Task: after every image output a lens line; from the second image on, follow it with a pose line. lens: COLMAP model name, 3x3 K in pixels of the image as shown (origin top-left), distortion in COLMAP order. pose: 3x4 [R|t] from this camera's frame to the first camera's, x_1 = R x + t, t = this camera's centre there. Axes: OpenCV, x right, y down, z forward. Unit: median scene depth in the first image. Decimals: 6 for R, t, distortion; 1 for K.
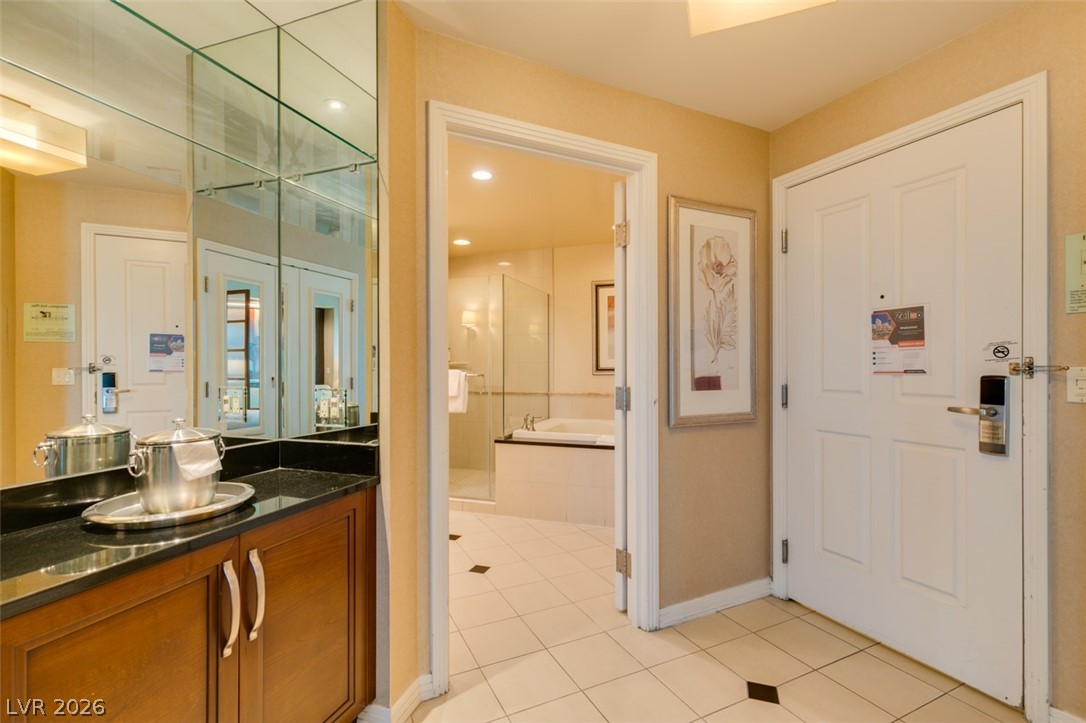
lens RADIAL K [[485.6, 0, 545.1], [0, 485.6, 364.3], [0, 0, 1]] dist [0.002638, -0.000255]
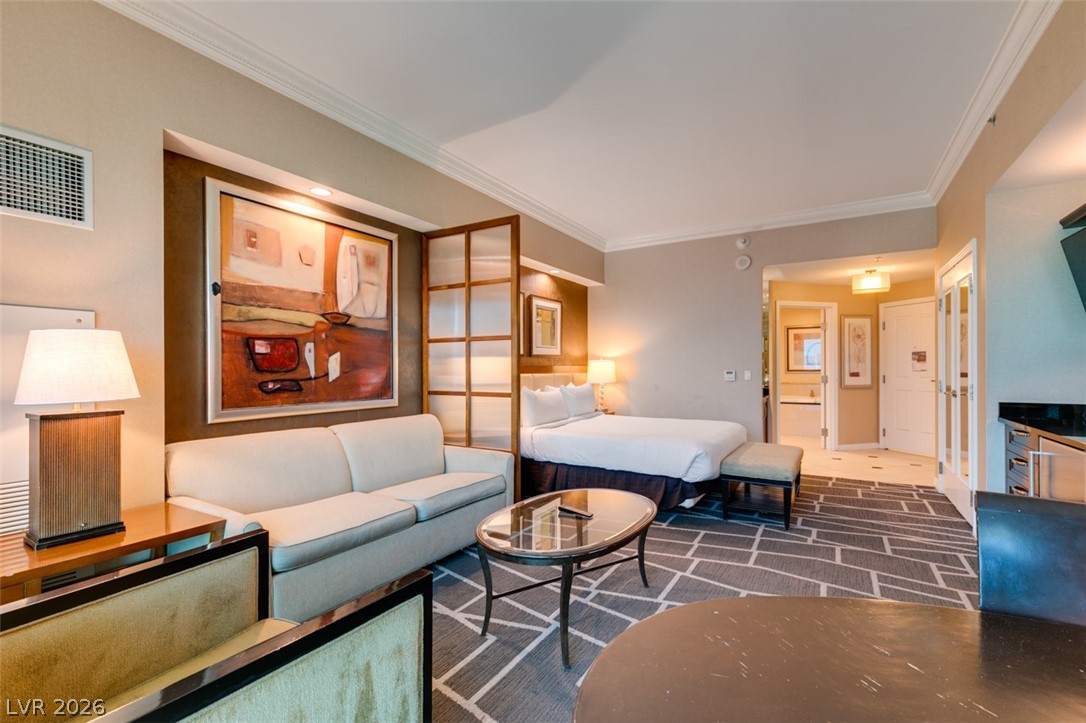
lens RADIAL K [[485.6, 0, 545.1], [0, 485.6, 364.3], [0, 0, 1]] dist [0.002638, -0.000255]
pose [[0.977380, -0.002173, -0.211479, -0.543736], [0.000958, 0.999982, -0.005849, -0.005357], [0.211488, 0.005514, 0.977365, -1.414875]]
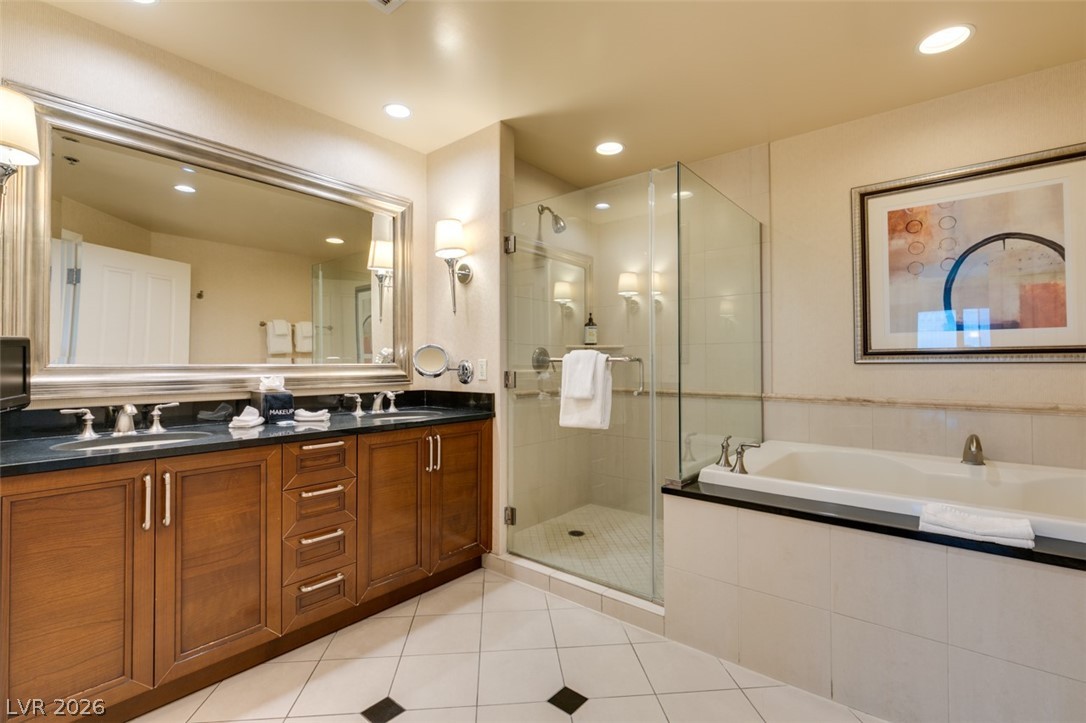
lens RADIAL K [[485.6, 0, 545.1], [0, 485.6, 364.3], [0, 0, 1]] dist [0.002638, -0.000255]
pose [[0.937273, 0.001196, -0.348593, -0.041246], [-0.001361, 0.999999, -0.000229, 0.028465], [0.348593, 0.000689, 0.937274, 0.477026]]
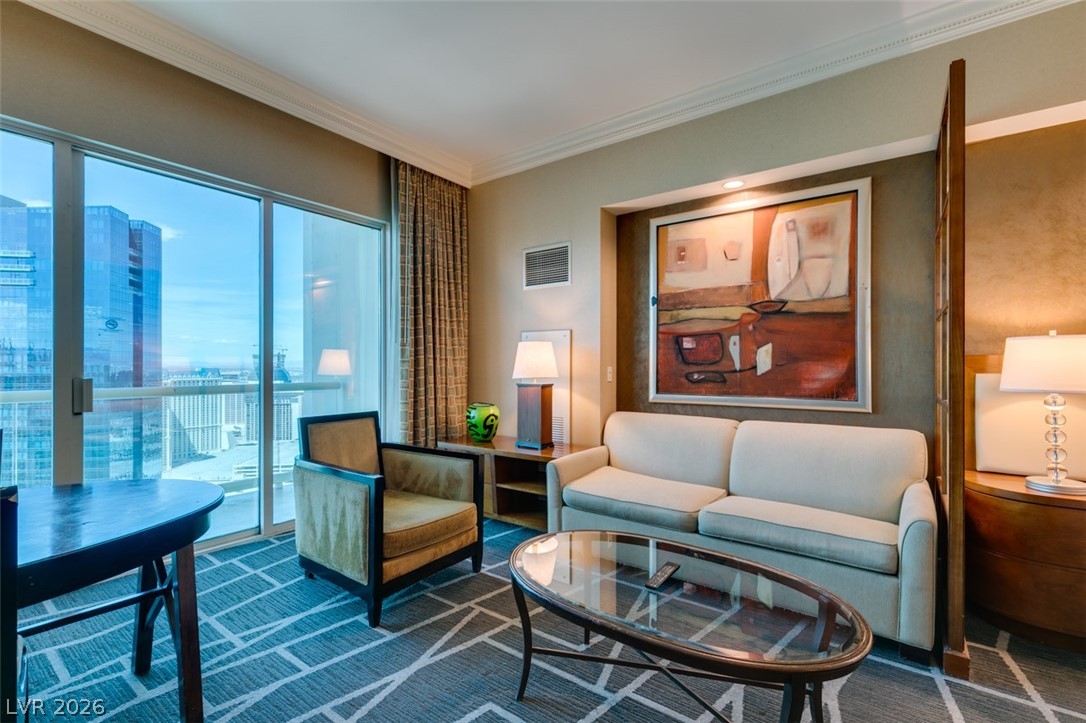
lens RADIAL K [[485.6, 0, 545.1], [0, 485.6, 364.3], [0, 0, 1]] dist [0.002638, -0.000255]
pose [[-0.300290, 0.000001, -0.953848, -0.215840], [0.000790, 1.000000, -0.000247, 0.001758], [0.953848, -0.000827, -0.300290, -0.764916]]
